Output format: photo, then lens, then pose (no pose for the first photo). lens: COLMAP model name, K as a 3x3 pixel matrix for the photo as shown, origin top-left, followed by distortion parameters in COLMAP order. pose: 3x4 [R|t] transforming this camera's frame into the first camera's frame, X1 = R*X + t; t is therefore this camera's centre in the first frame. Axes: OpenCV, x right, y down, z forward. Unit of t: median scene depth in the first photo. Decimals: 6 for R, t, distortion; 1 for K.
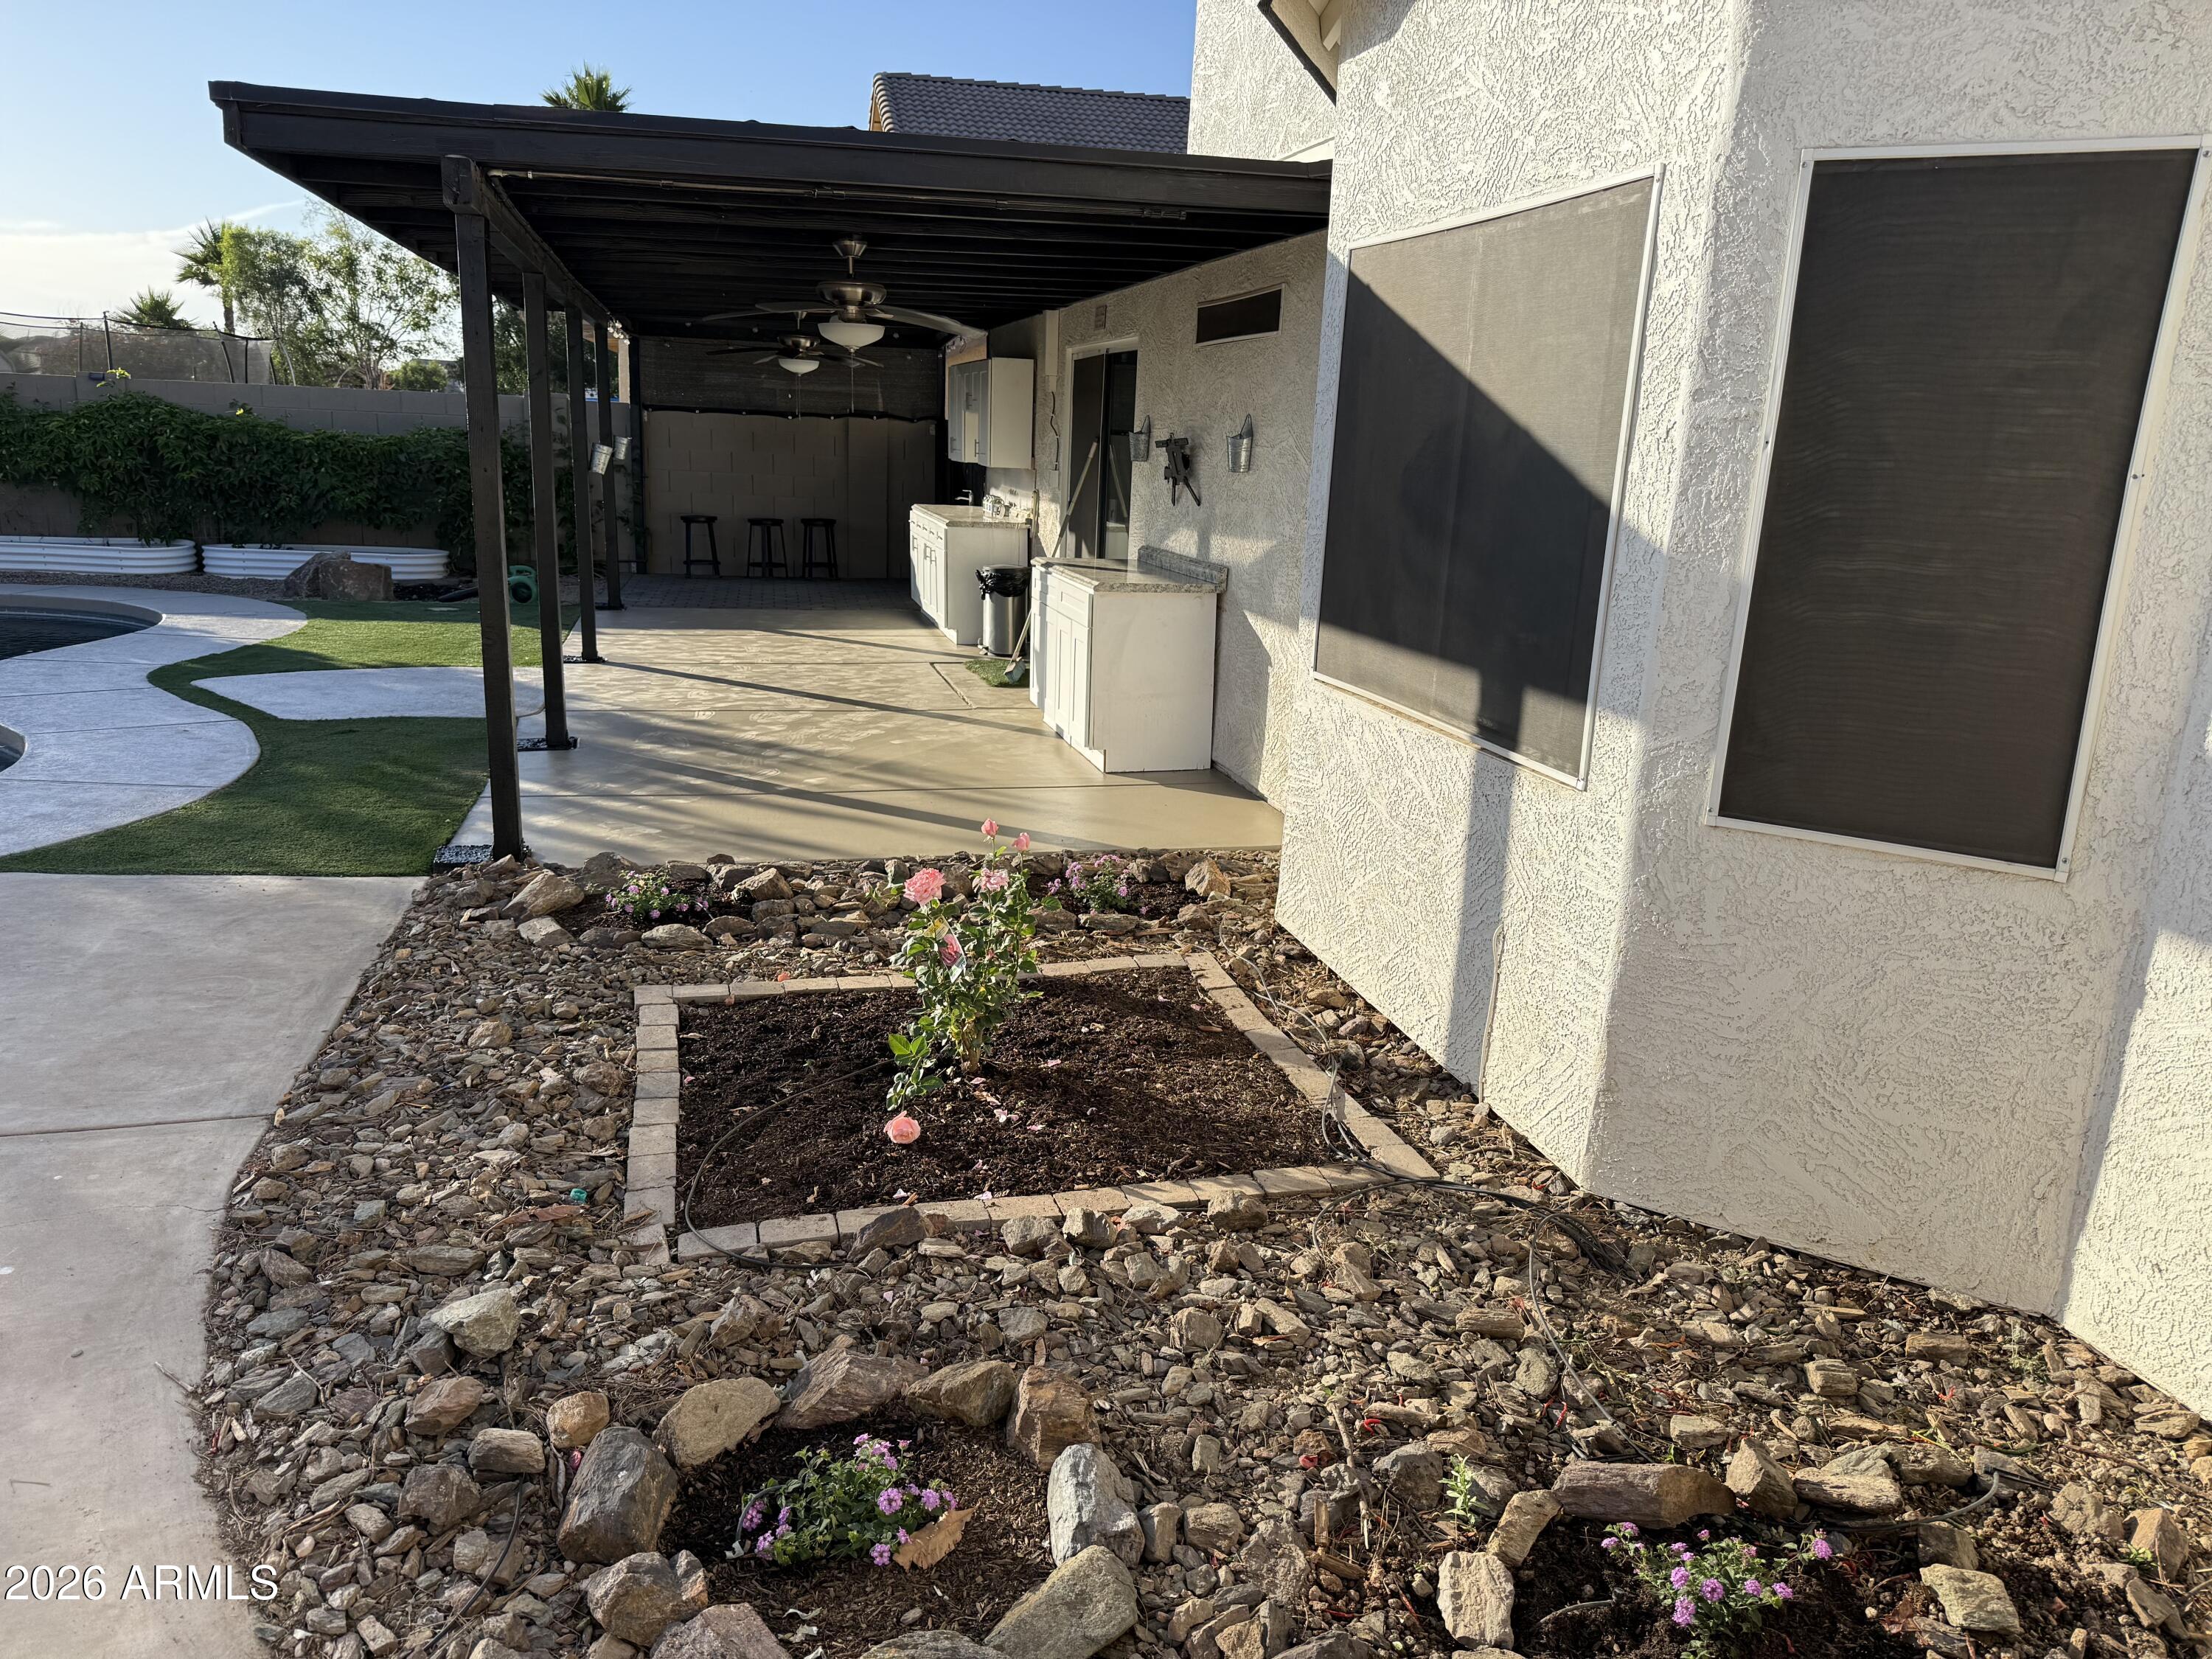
lens RADIAL K [[1543.8, 0, 1104.7], [0, 1543.8, 835.5], [0, 0, 1]] dist [0.078809, -0.111769]
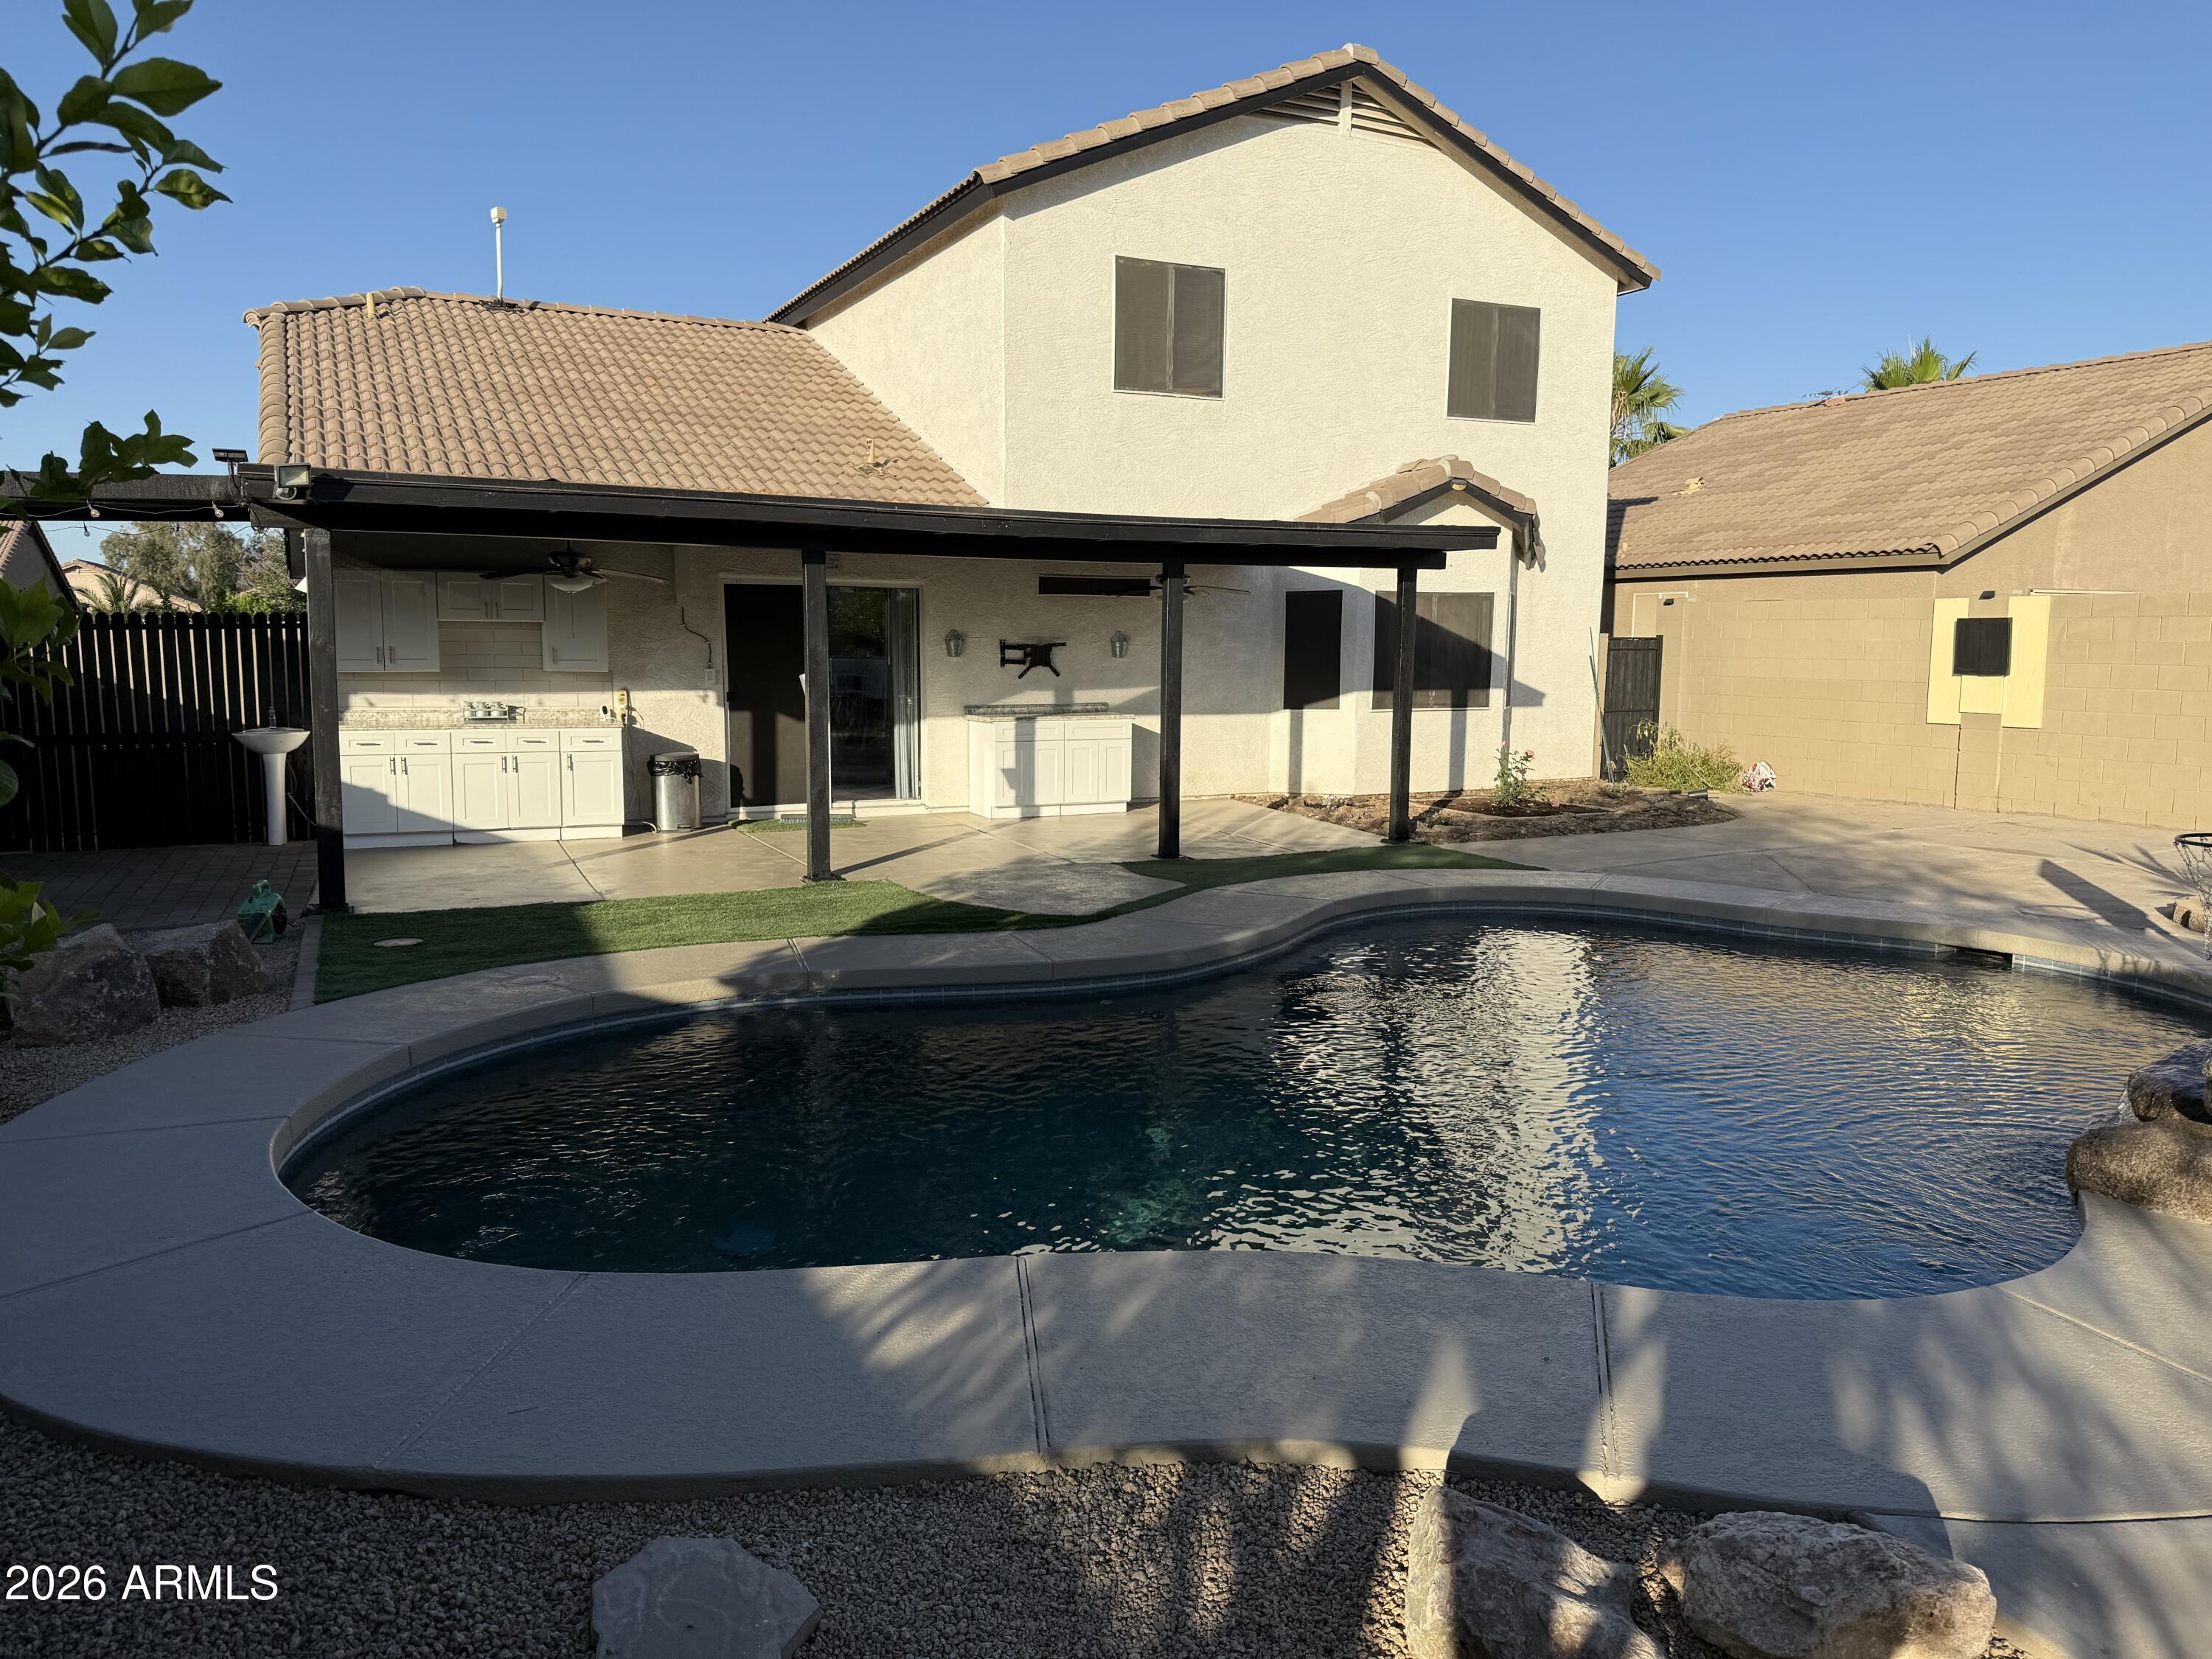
lens RADIAL K [[1543.8, 0, 1104.7], [0, 1543.8, 835.5], [0, 0, 1]] dist [0.078809, -0.111769]
pose [[-0.199077, -0.146415, 0.968985, -0.863950], [0.241154, 0.951052, 0.193250, -0.182026], [-0.949849, 0.272146, -0.154024, 0.618275]]
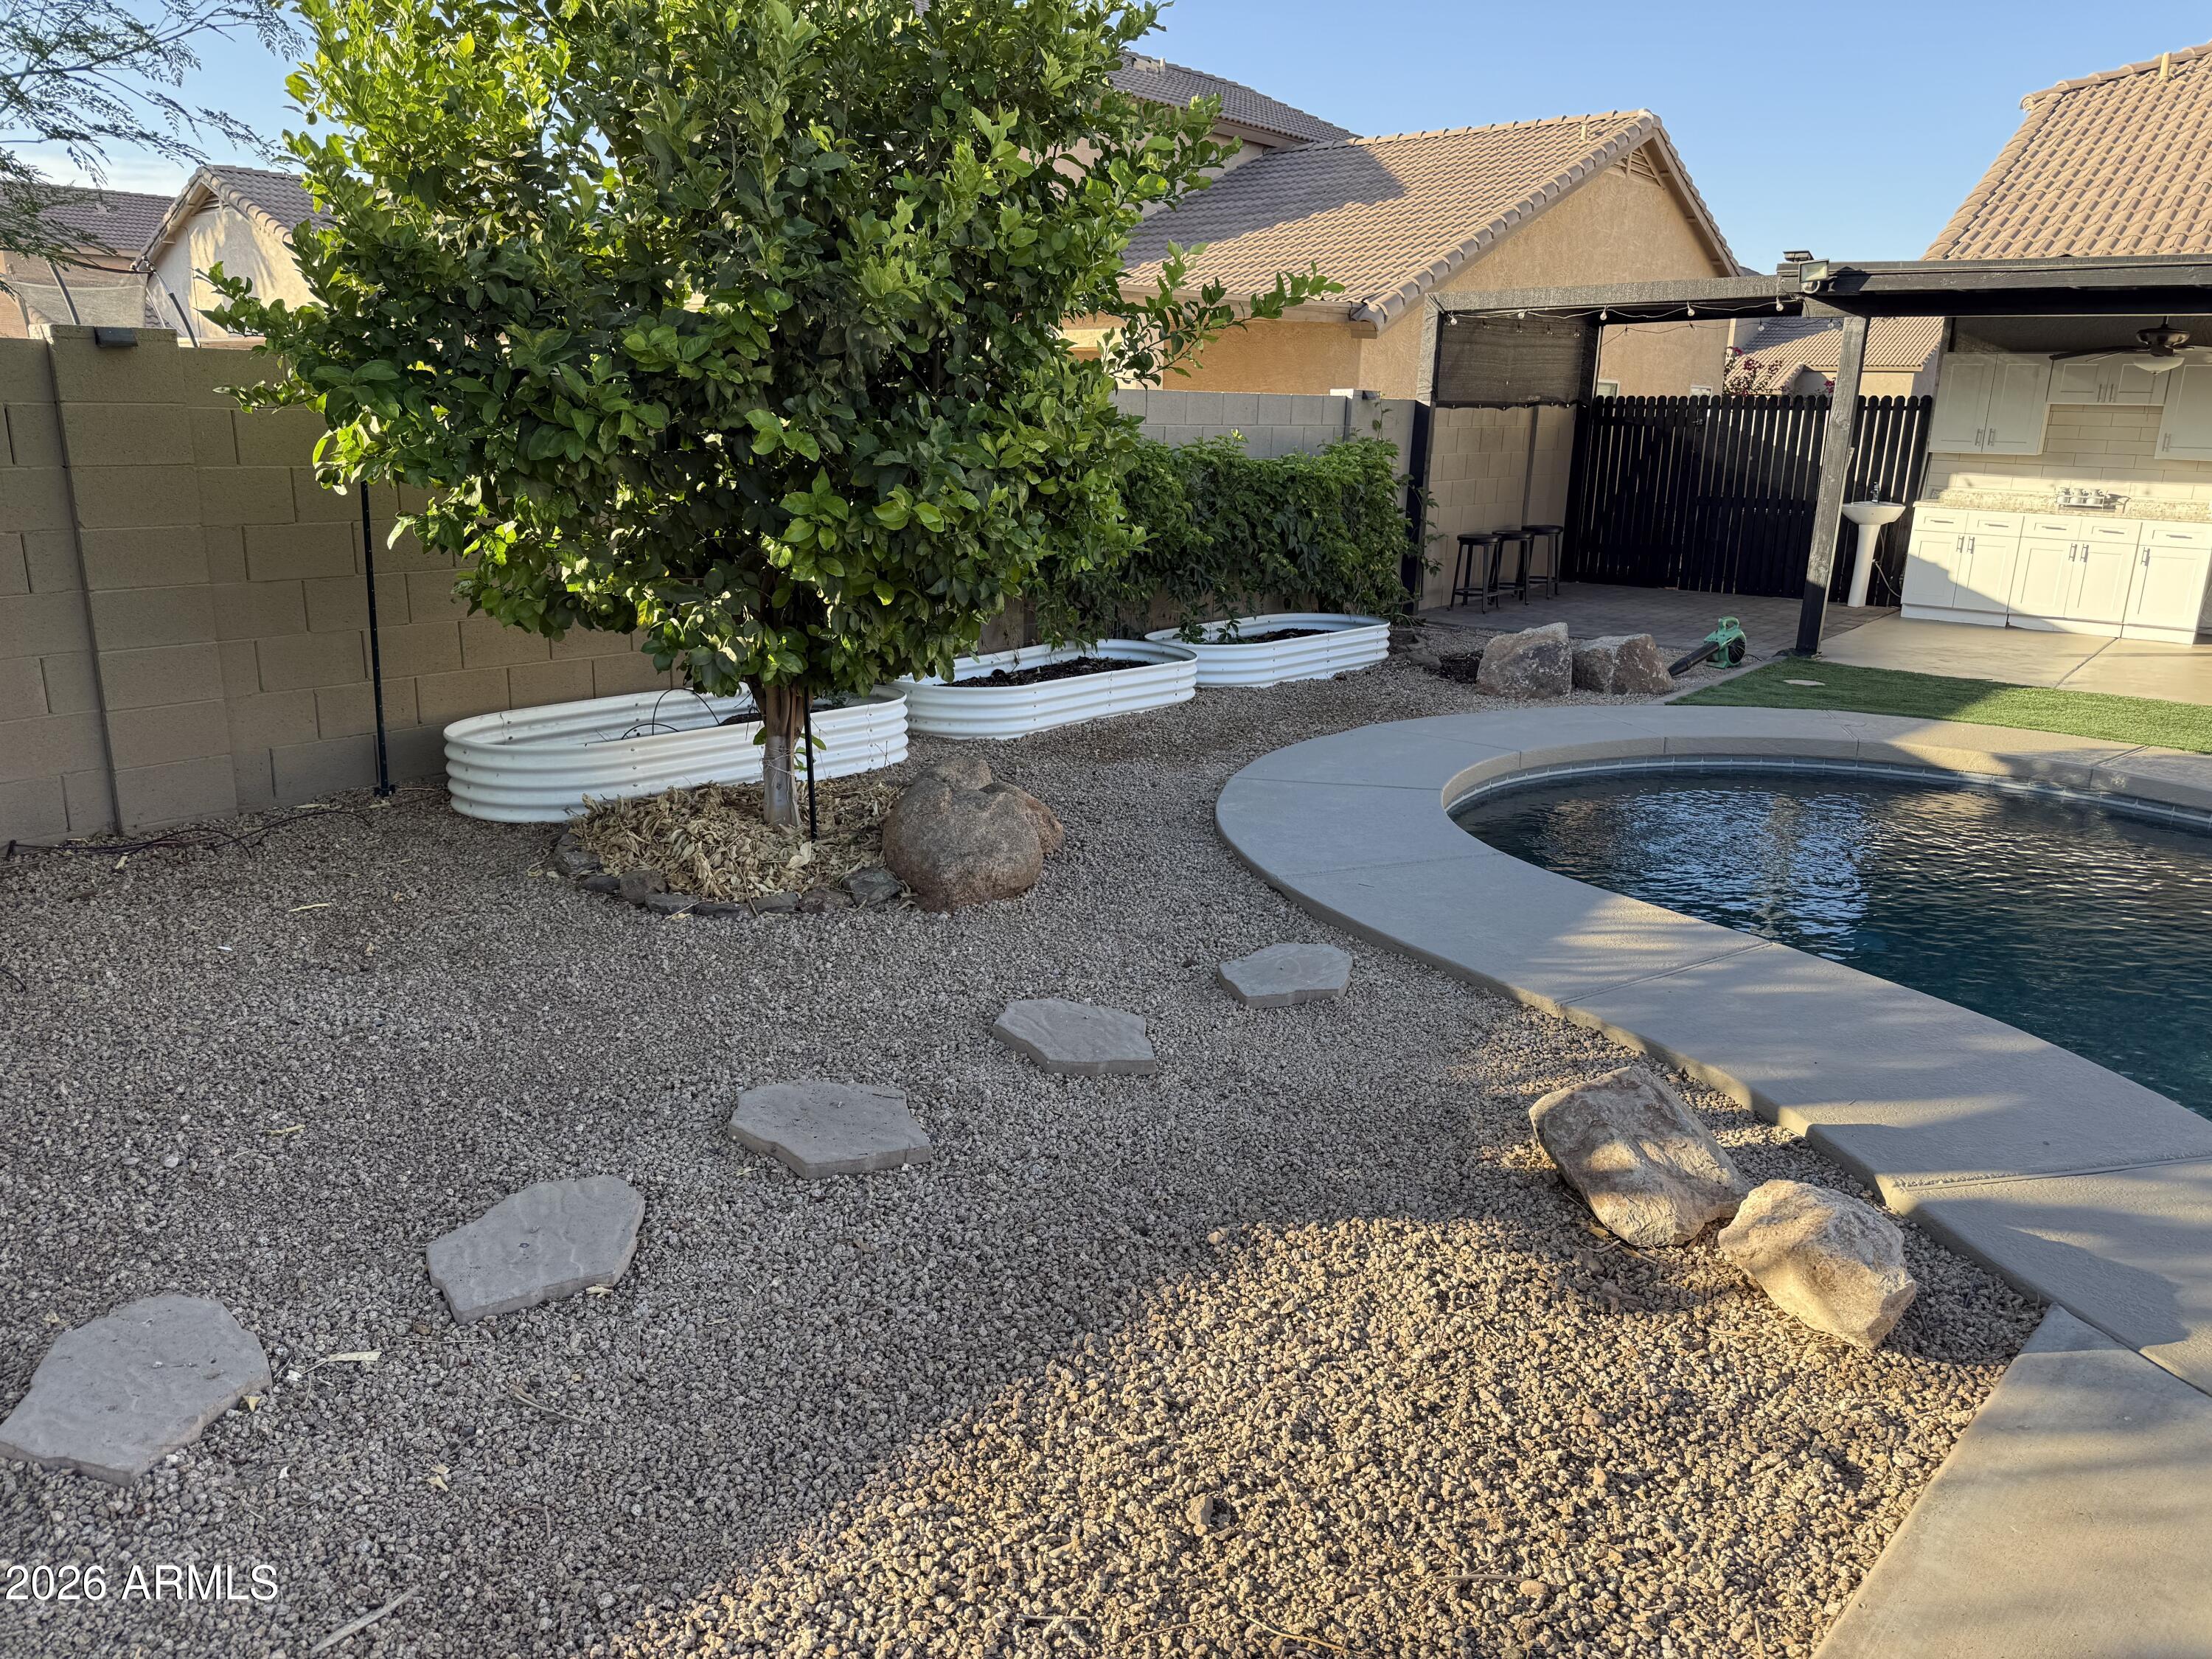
lens RADIAL K [[1543.8, 0, 1104.7], [0, 1543.8, 835.5], [0, 0, 1]] dist [0.078809, -0.111769]
pose [[0.789990, -0.168682, 0.589459, -0.899160], [0.154195, 0.985169, 0.075269, -0.134476], [-0.593413, 0.031430, 0.804284, 0.449936]]
